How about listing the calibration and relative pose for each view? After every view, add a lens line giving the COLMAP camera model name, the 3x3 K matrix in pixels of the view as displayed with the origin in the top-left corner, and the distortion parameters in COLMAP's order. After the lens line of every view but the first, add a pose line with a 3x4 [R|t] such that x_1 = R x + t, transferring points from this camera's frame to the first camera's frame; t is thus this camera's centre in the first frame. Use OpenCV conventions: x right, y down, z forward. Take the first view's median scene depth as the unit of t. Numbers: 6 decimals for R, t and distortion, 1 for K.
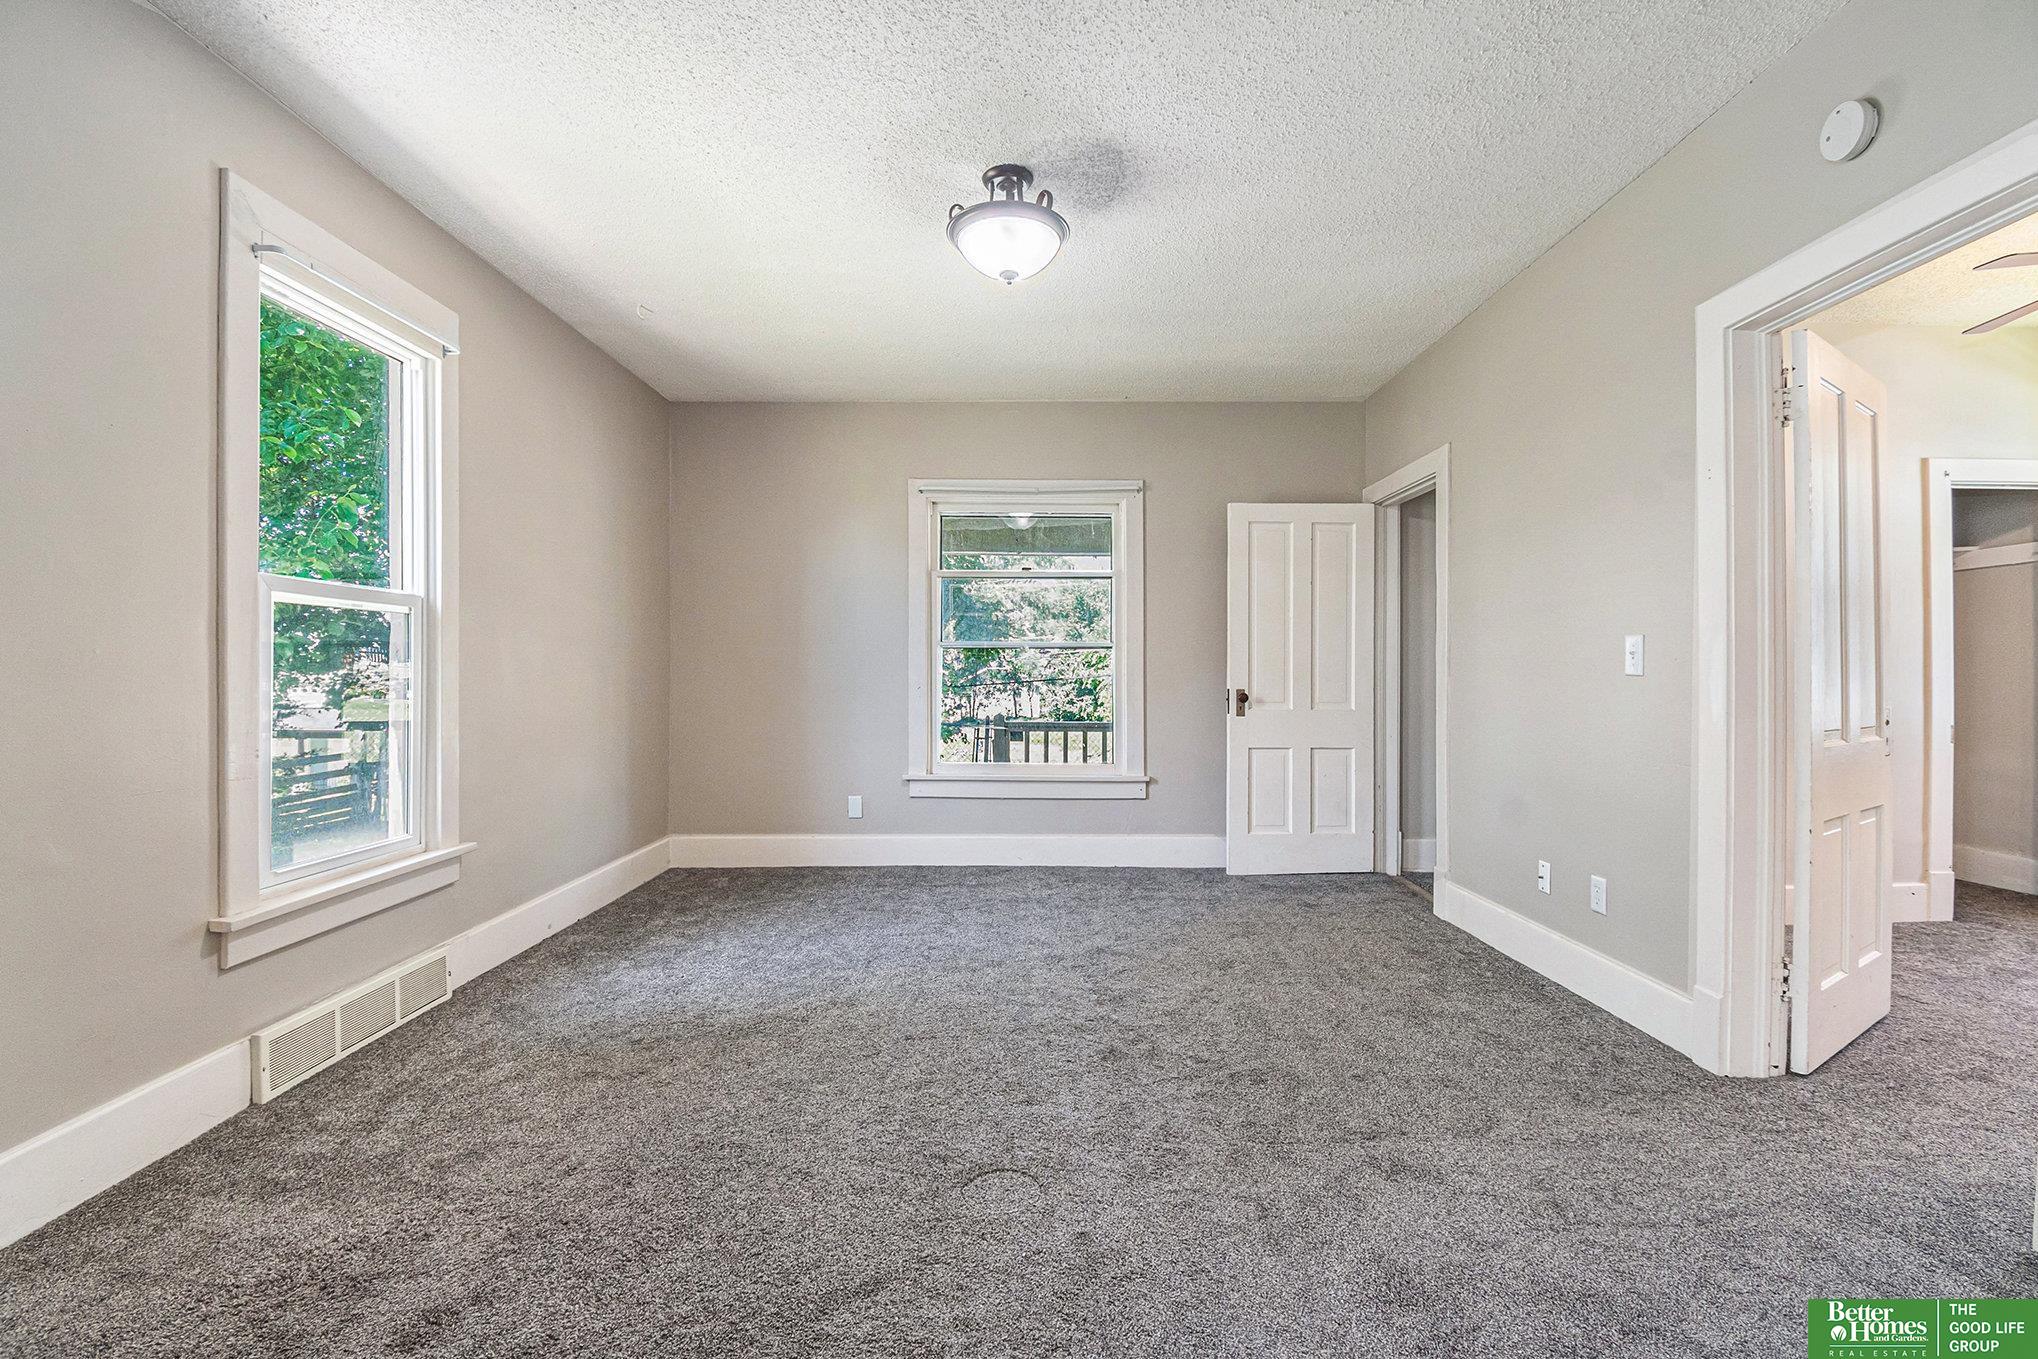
lens RADIAL K [[905.6, 0, 1029.1], [0, 905.6, 673.4], [0, 0, 1]] dist [-0.009876, -0.000977]
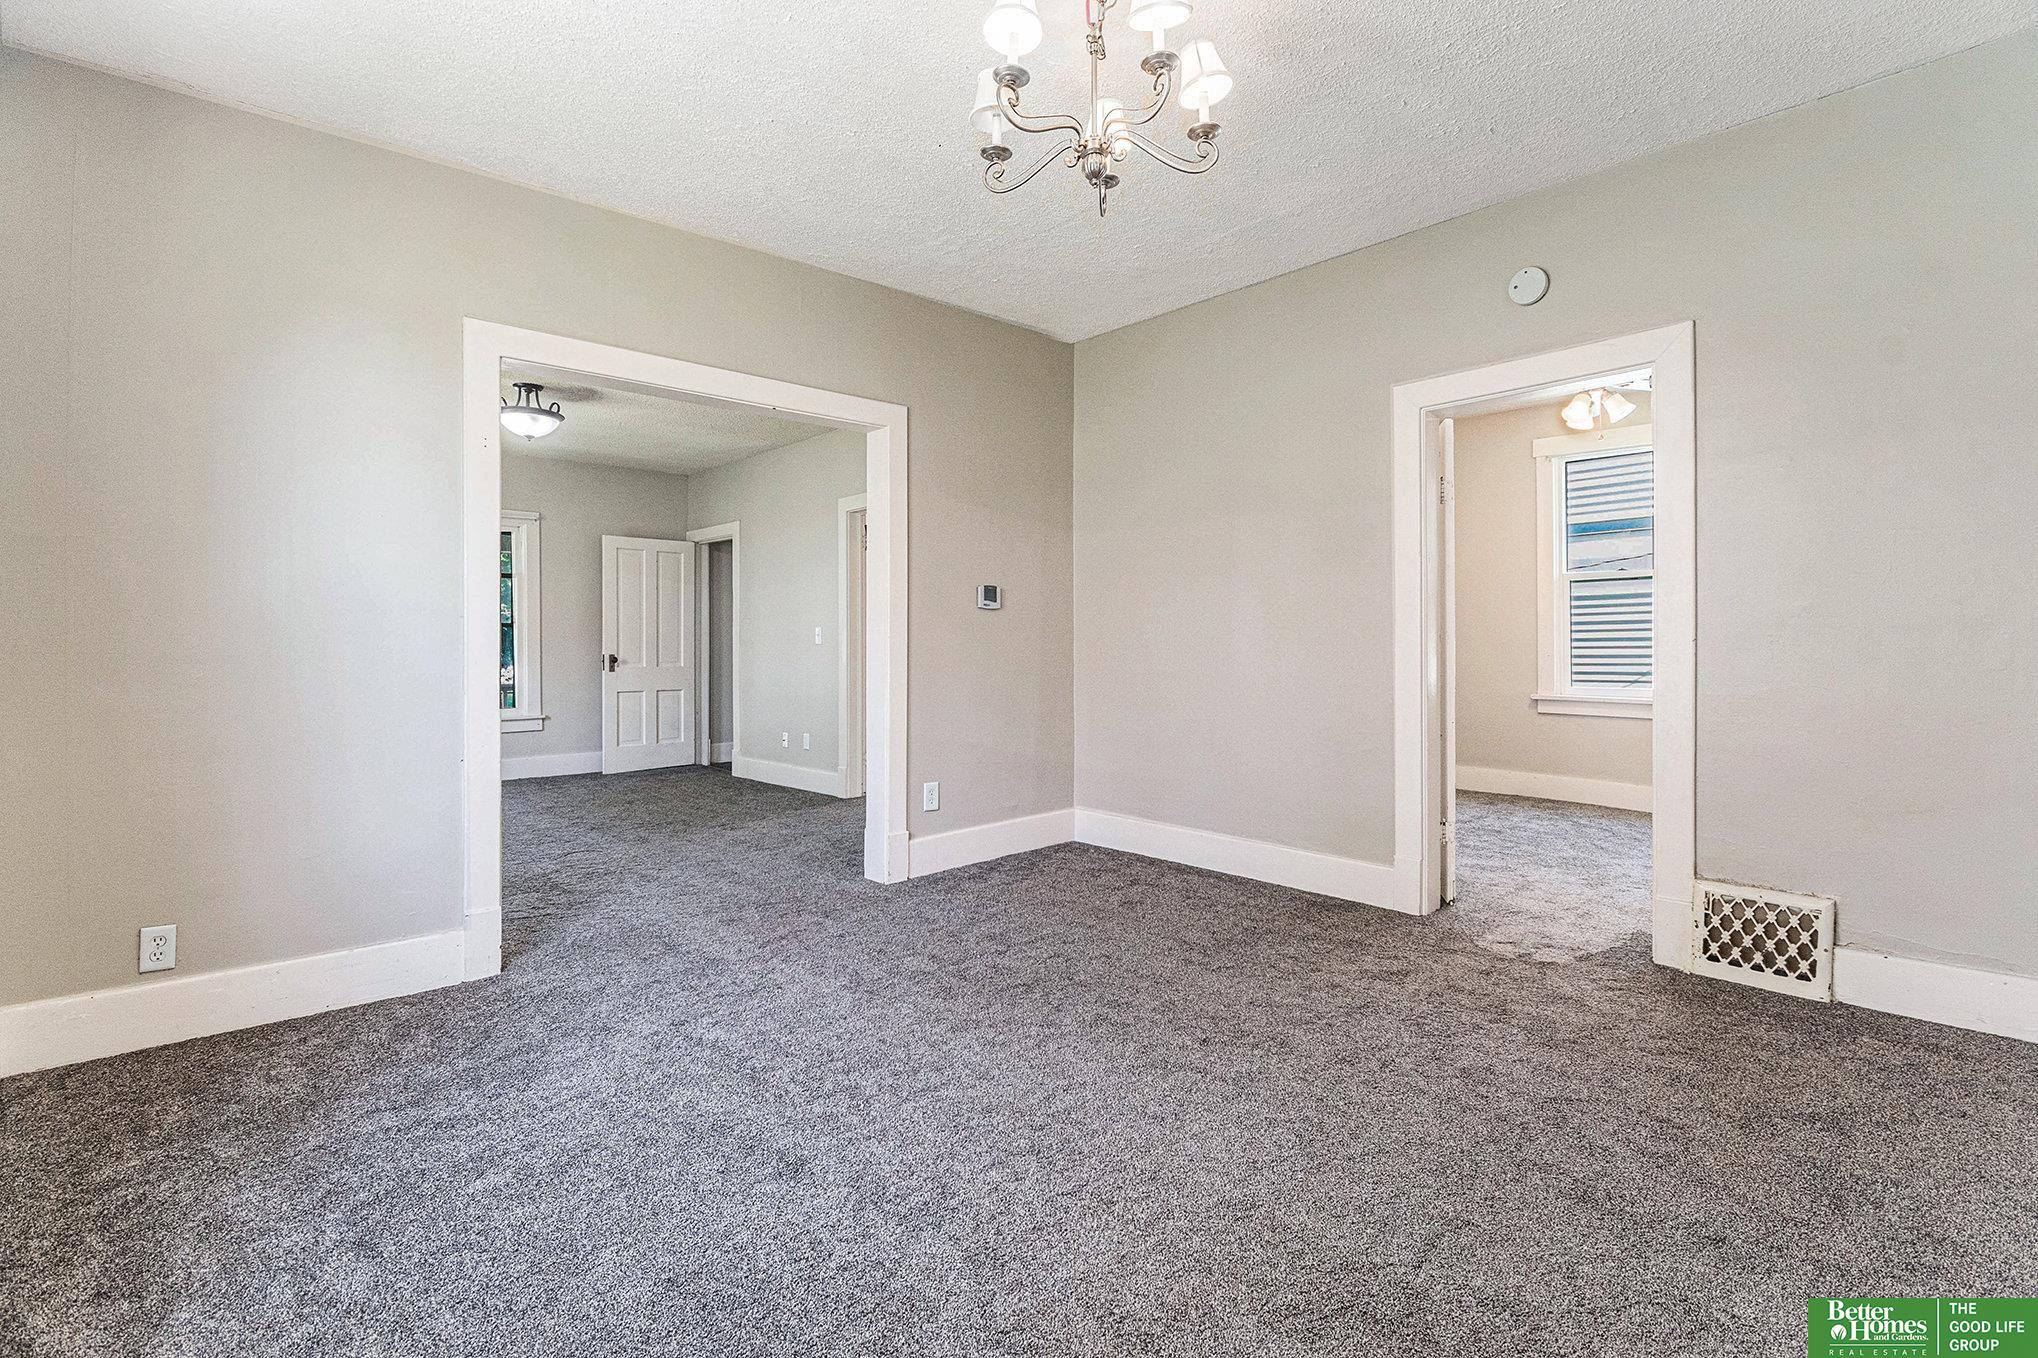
lens RADIAL K [[905.6, 0, 1029.1], [0, 905.6, 672.9], [0, 0, 1]] dist [-0.009876, -0.000977]
pose [[0.719108, -0.020588, 0.694593, -0.333944], [0.001308, 0.999599, 0.028274, 0.006049], [-0.694897, -0.019424, 0.718847, -0.628972]]
